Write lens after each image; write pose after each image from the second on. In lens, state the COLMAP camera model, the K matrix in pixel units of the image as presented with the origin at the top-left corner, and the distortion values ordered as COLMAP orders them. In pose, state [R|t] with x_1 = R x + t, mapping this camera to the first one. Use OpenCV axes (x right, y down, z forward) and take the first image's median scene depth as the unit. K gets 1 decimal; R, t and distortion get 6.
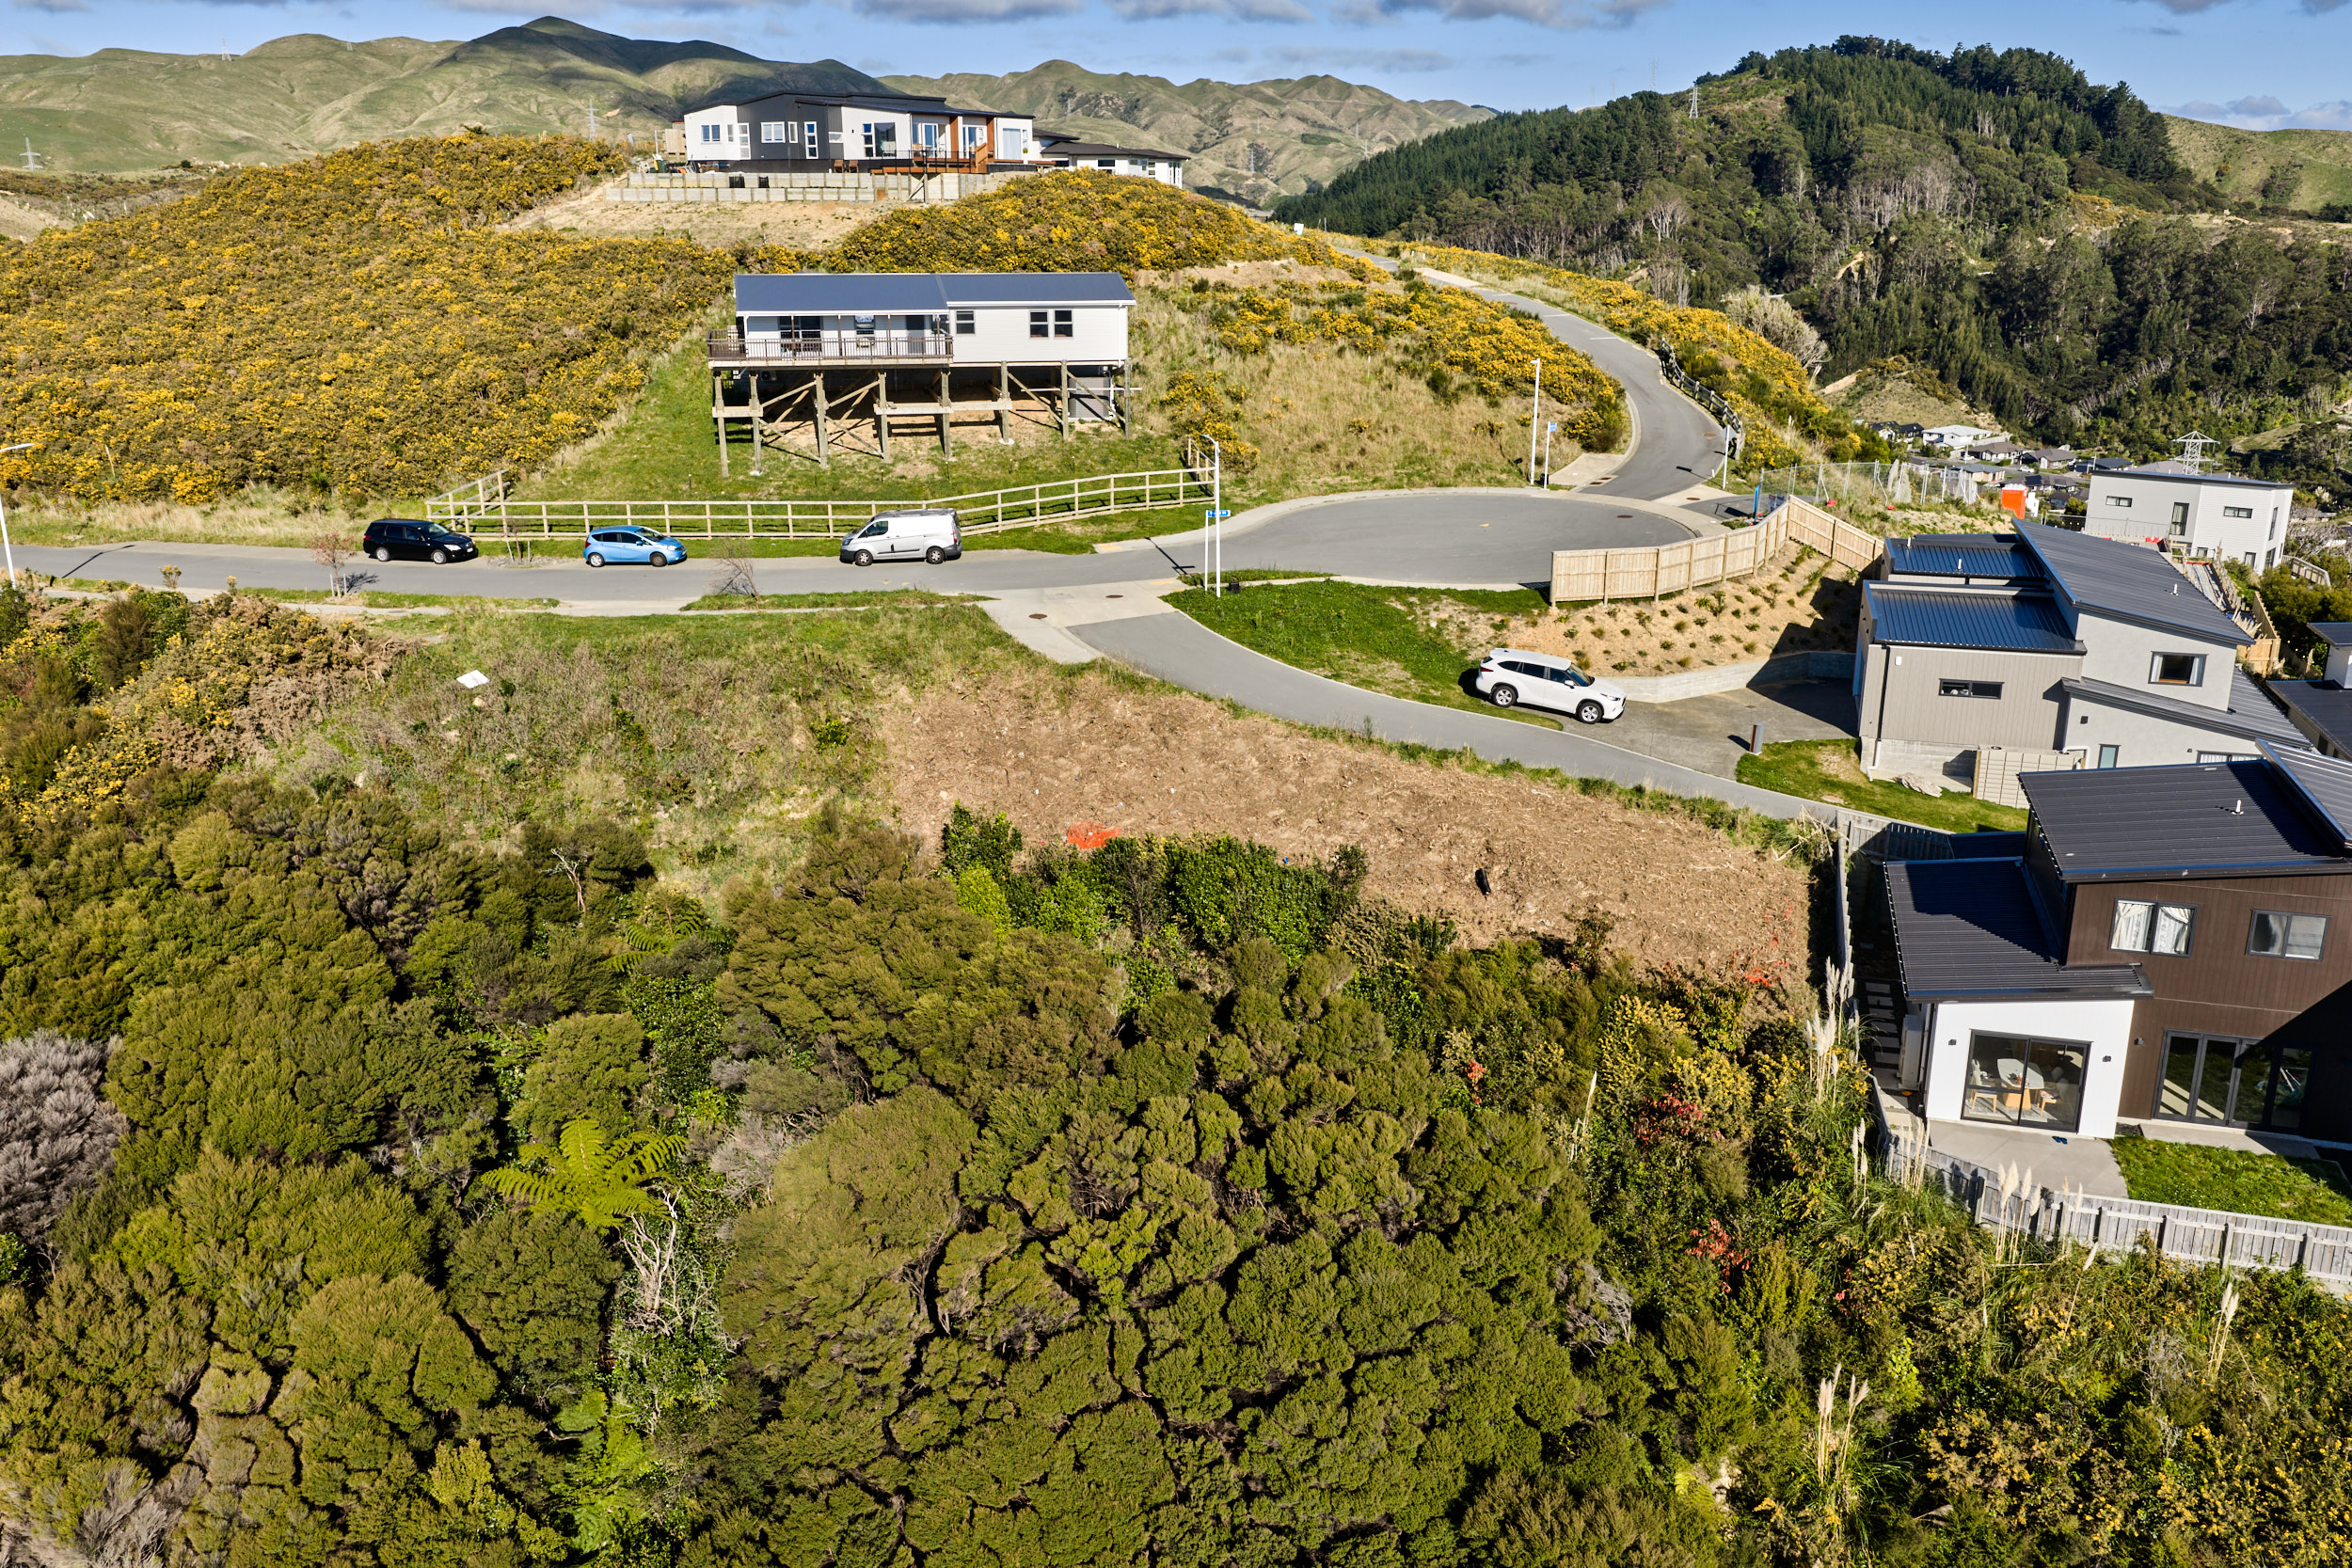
lens RADIAL K [[1883.3, 0, 1178.9], [0, 1883.3, 725.6], [0, 0, 1]] dist [0.043476, -0.090555]
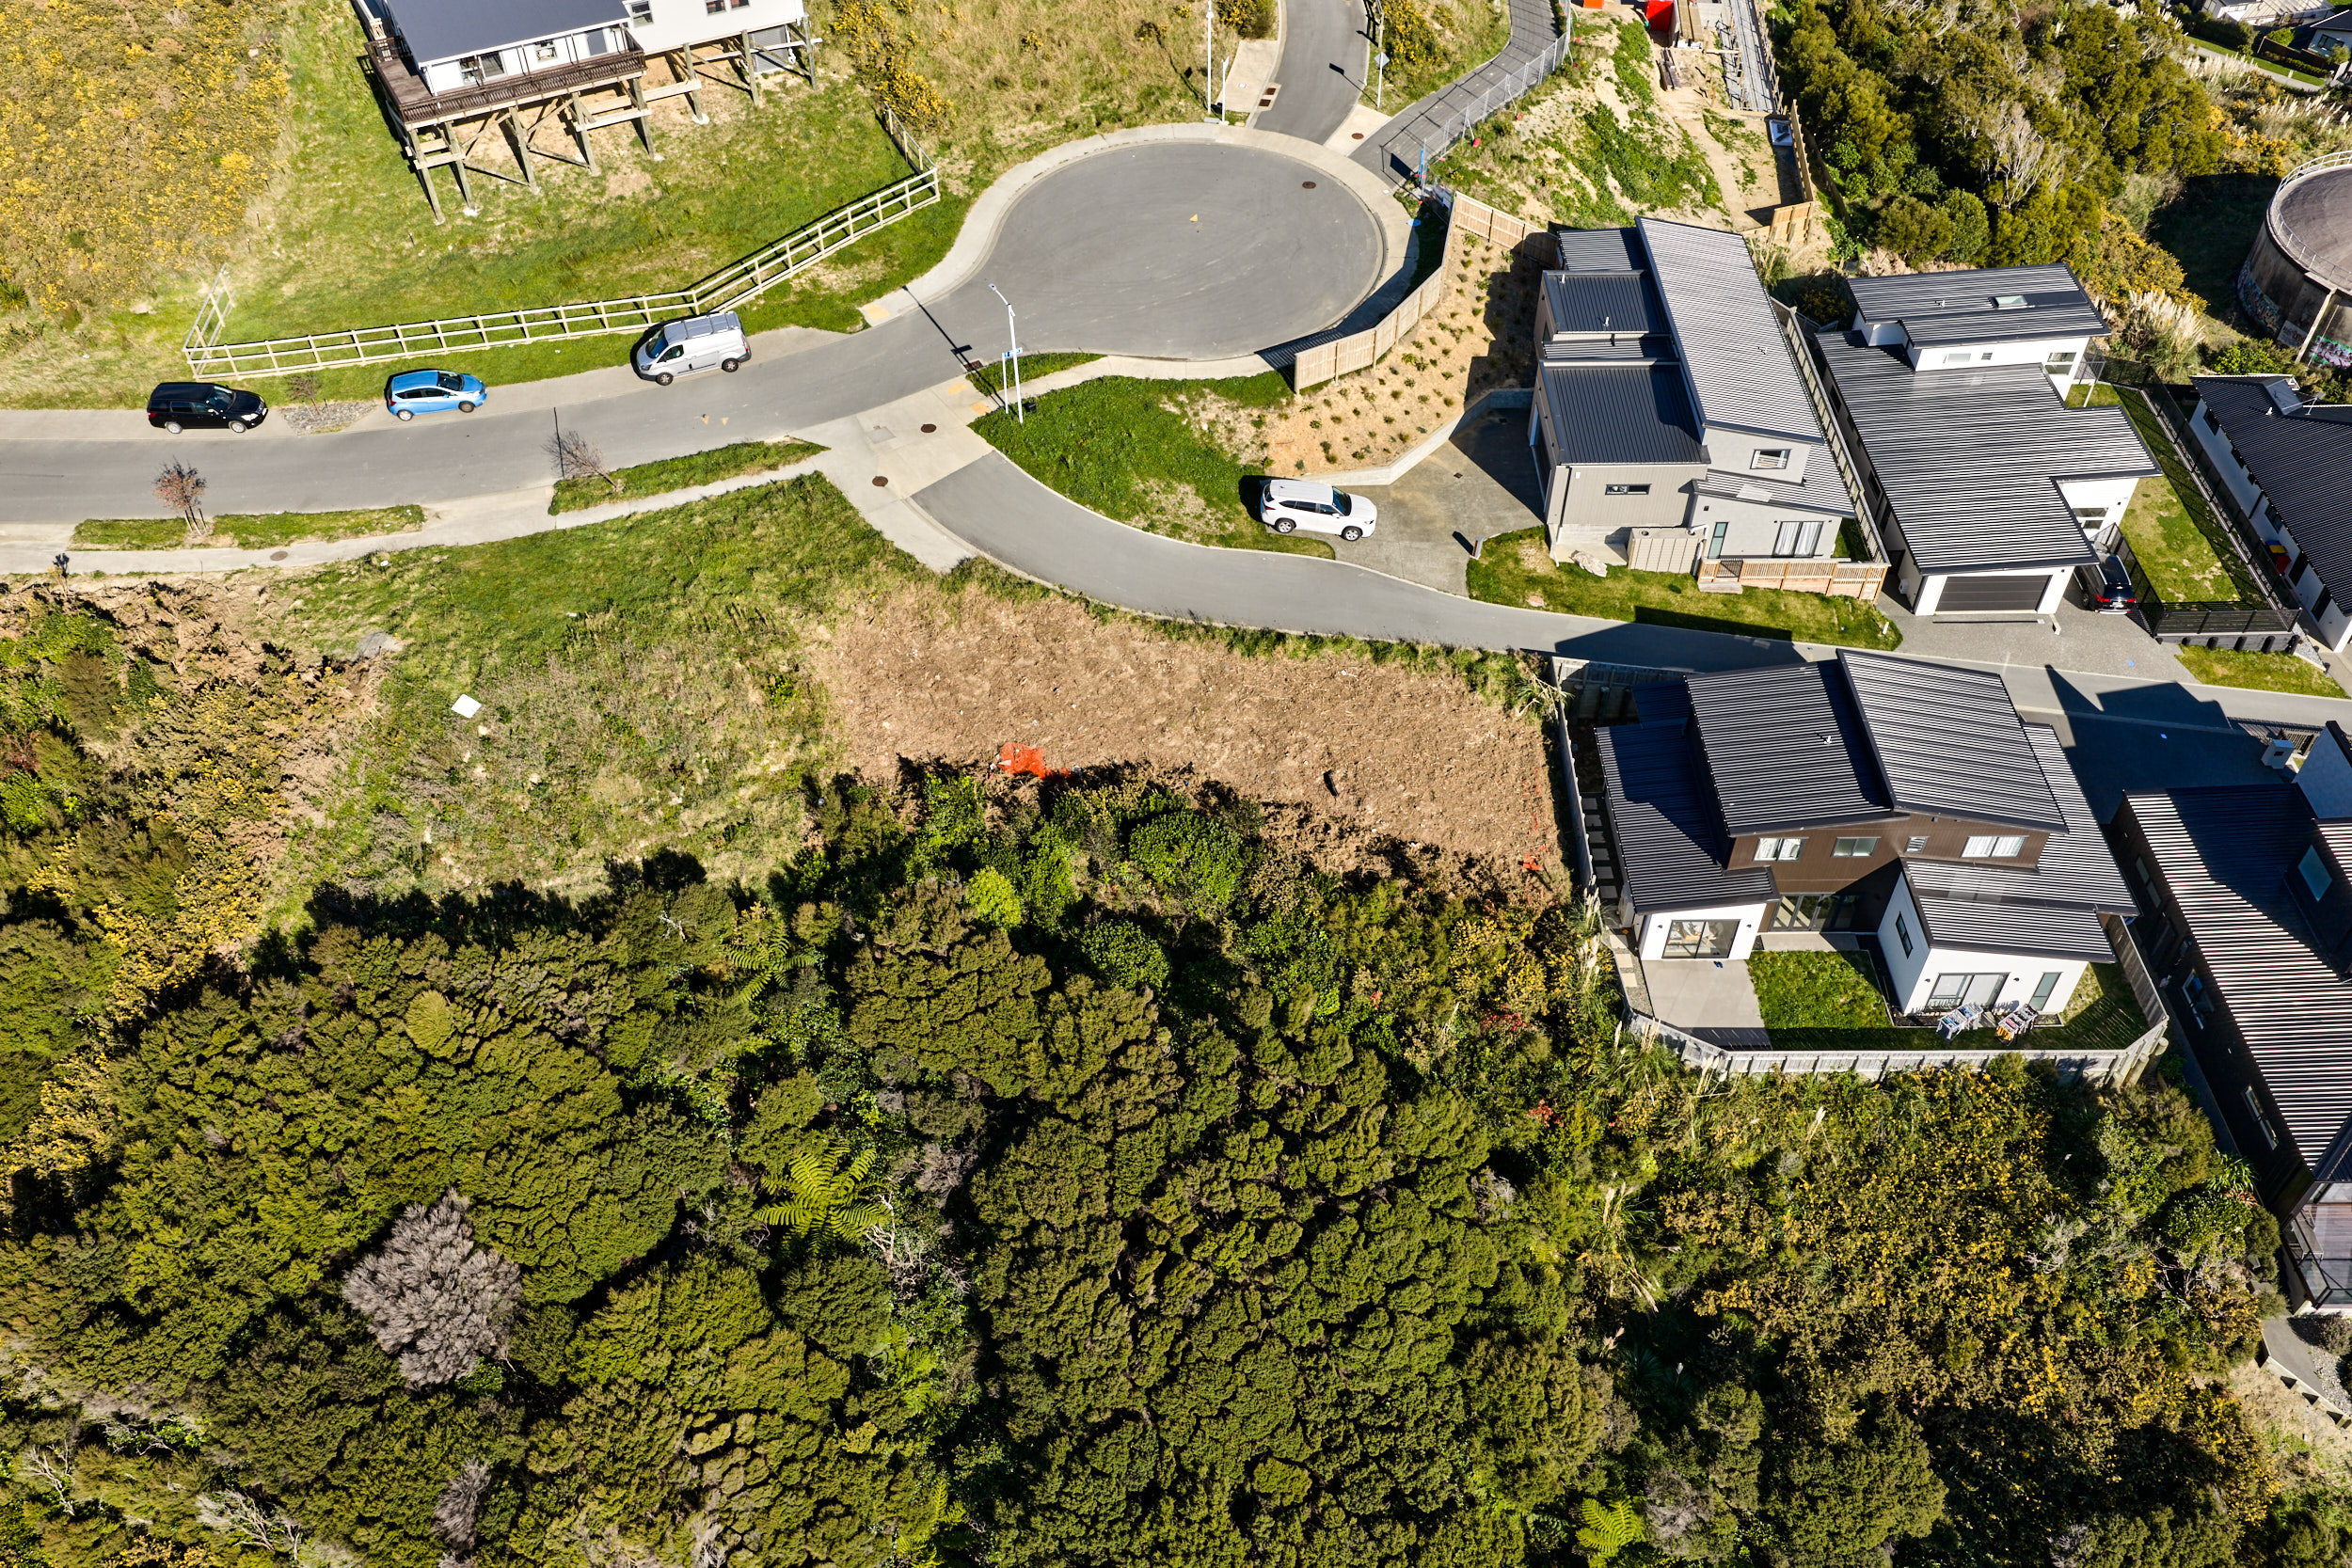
lens RADIAL K [[1883.3, 0, 1178.9], [0, 1883.3, 725.6], [0, 0, 1]] dist [0.043476, -0.090555]
pose [[0.960091, -0.197361, 0.198177, -0.179729], [0.084135, 0.879544, 0.468321, -0.516384], [-0.266733, -0.432957, 0.861047, -0.131604]]
